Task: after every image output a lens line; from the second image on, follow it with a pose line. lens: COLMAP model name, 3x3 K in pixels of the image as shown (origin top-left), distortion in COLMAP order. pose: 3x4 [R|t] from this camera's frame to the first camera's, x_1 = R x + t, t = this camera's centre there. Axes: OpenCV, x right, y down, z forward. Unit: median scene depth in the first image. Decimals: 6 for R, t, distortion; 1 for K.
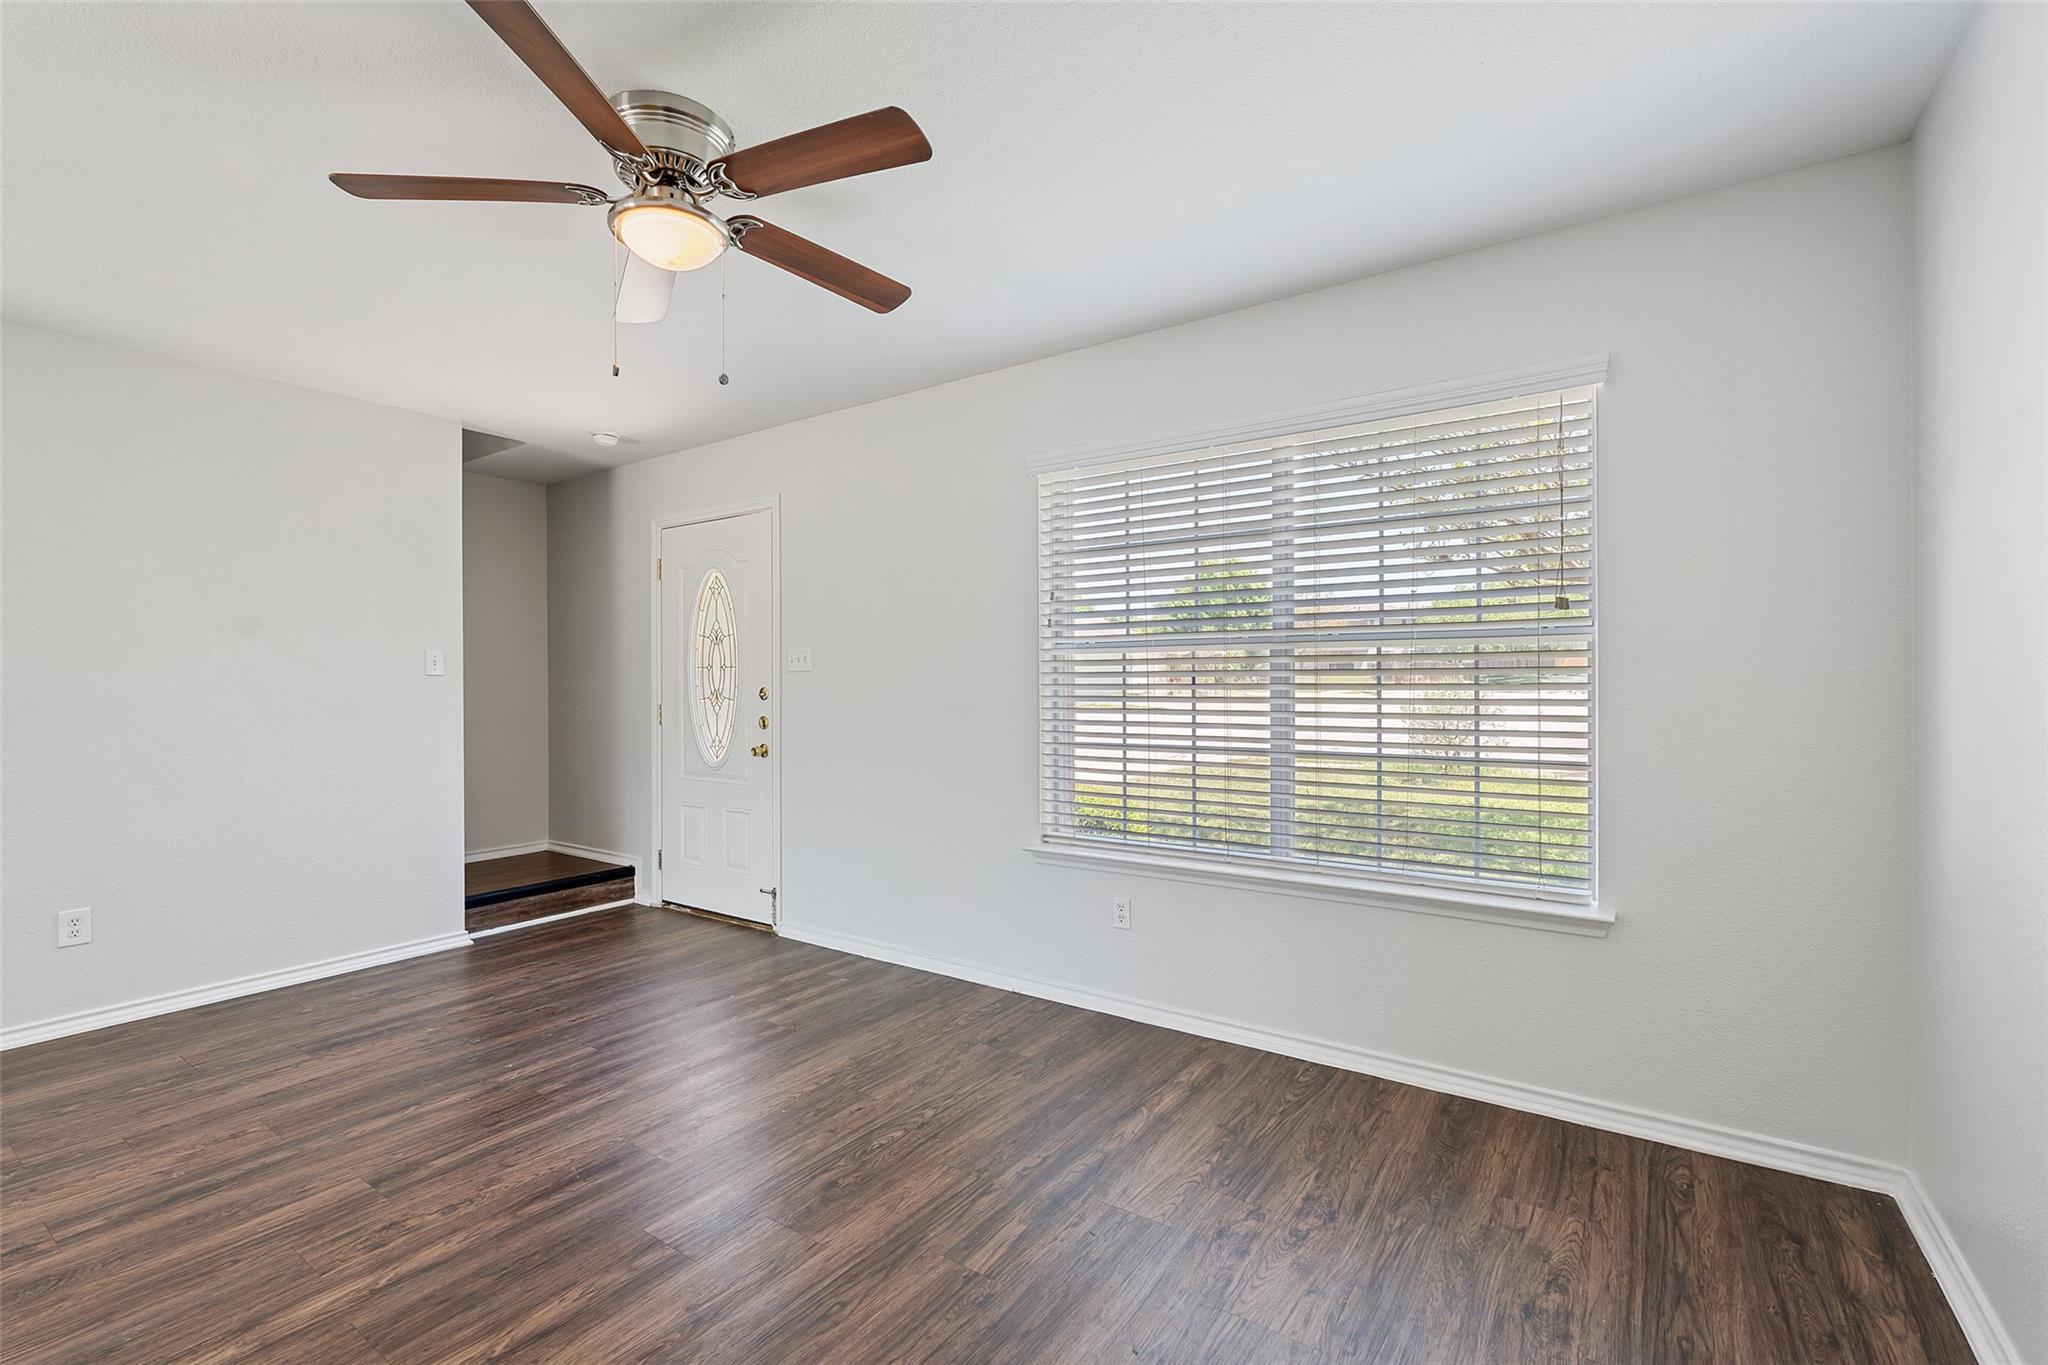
lens RADIAL K [[928.0, 0, 1014.2], [0, 928.0, 669.6], [0, 0, 1]] dist [-0.007147, -0.000054]
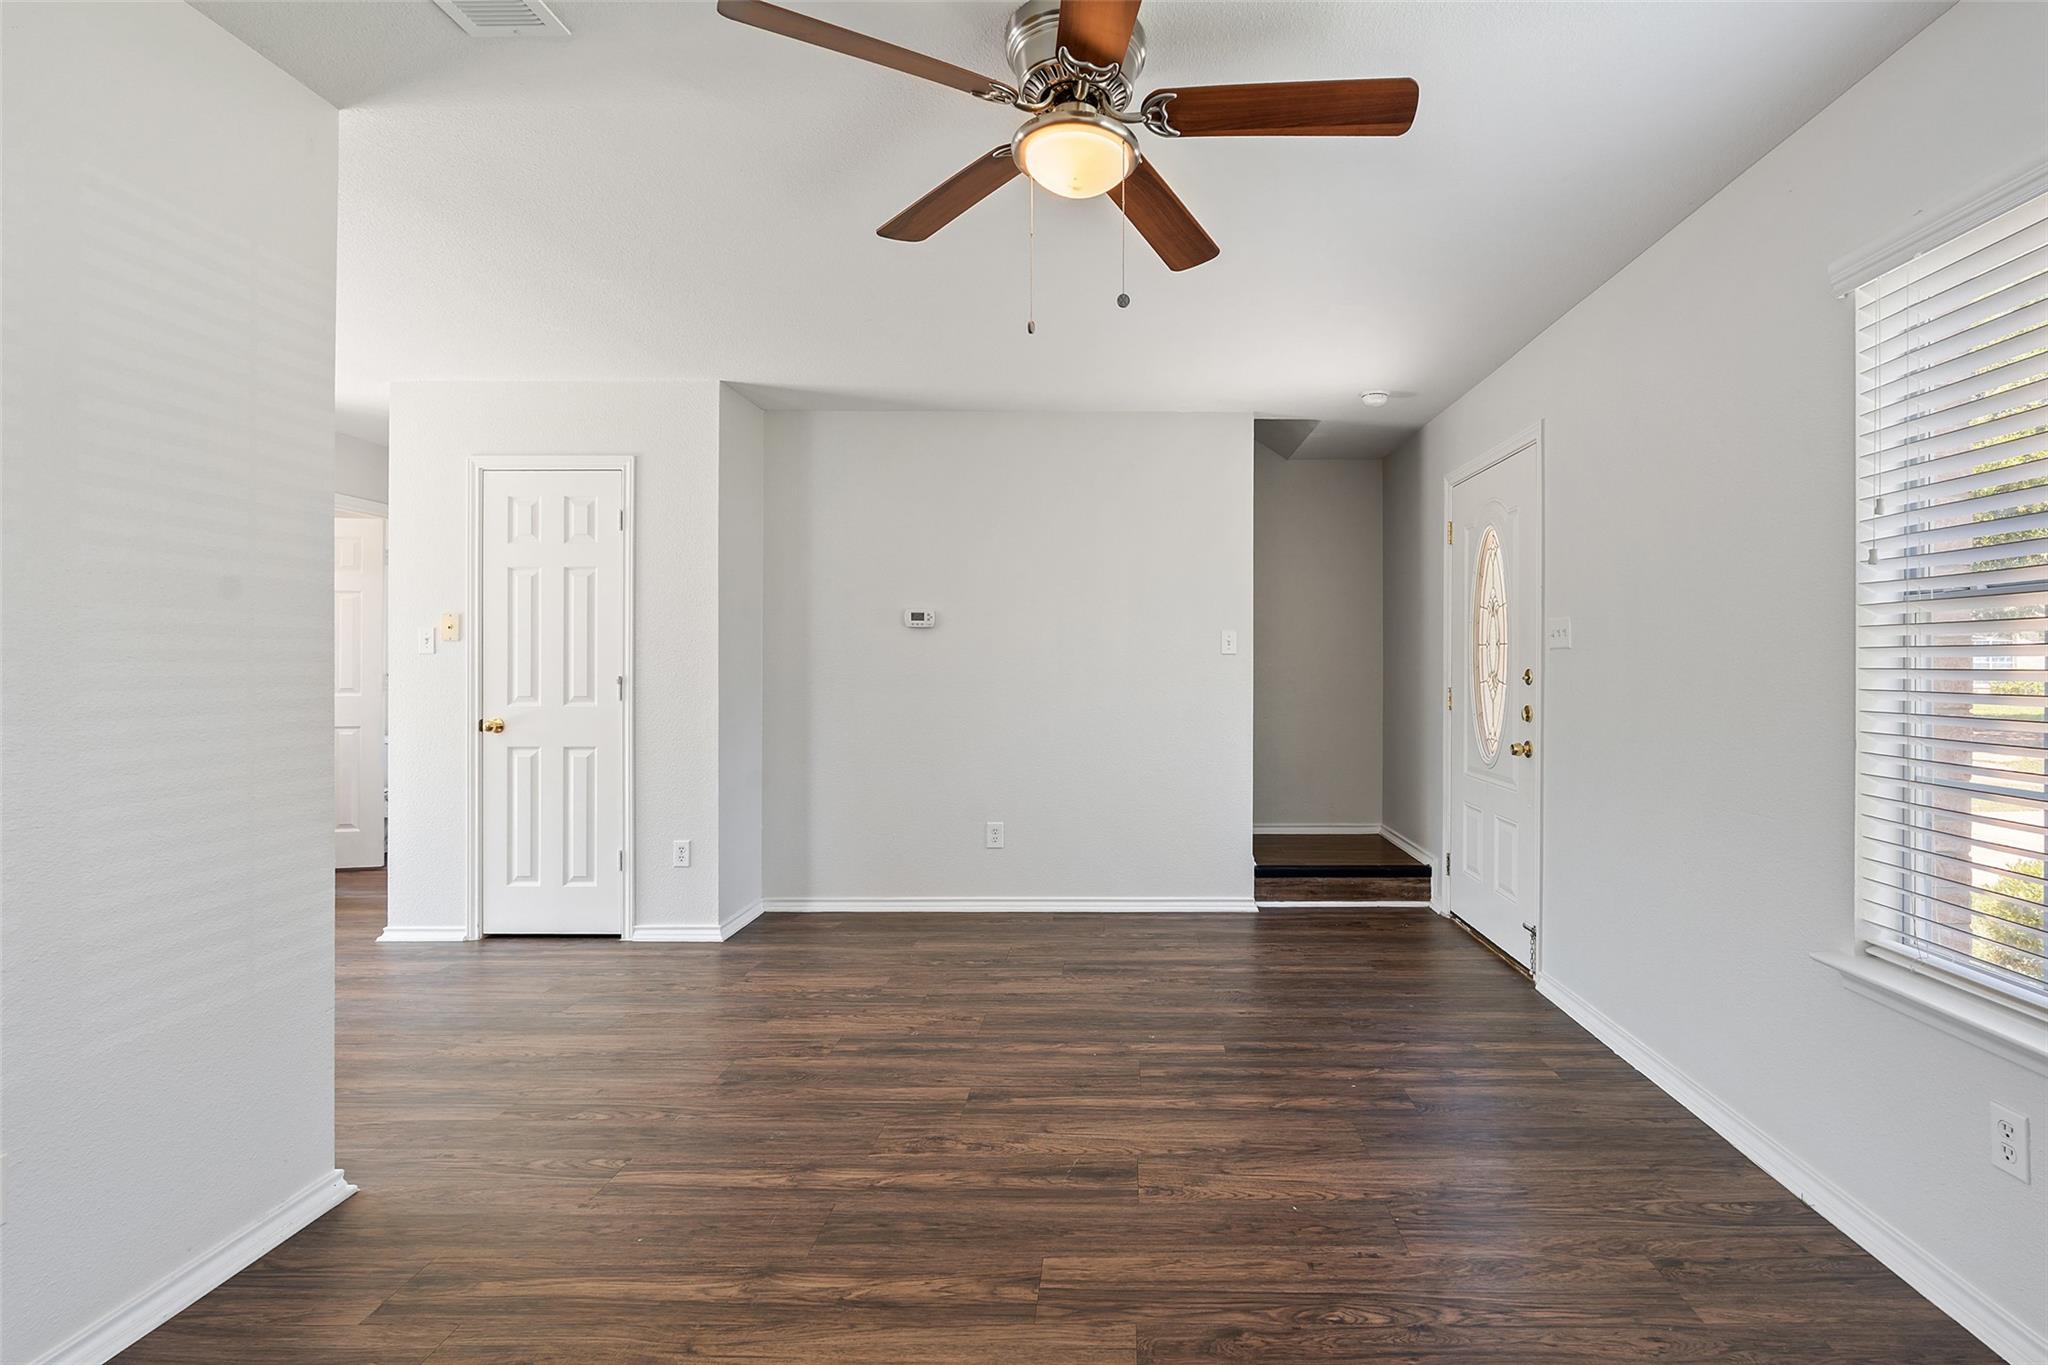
lens RADIAL K [[928.0, 0, 1051.2], [0, 928.0, 677.4], [0, 0, 1]] dist [-0.007147, -0.000054]
pose [[0.550036, 0.013047, -0.835039, 0.238886], [0.013048, 0.999622, 0.024213, 0.001039], [0.835039, -0.024214, 0.549658, 0.329943]]
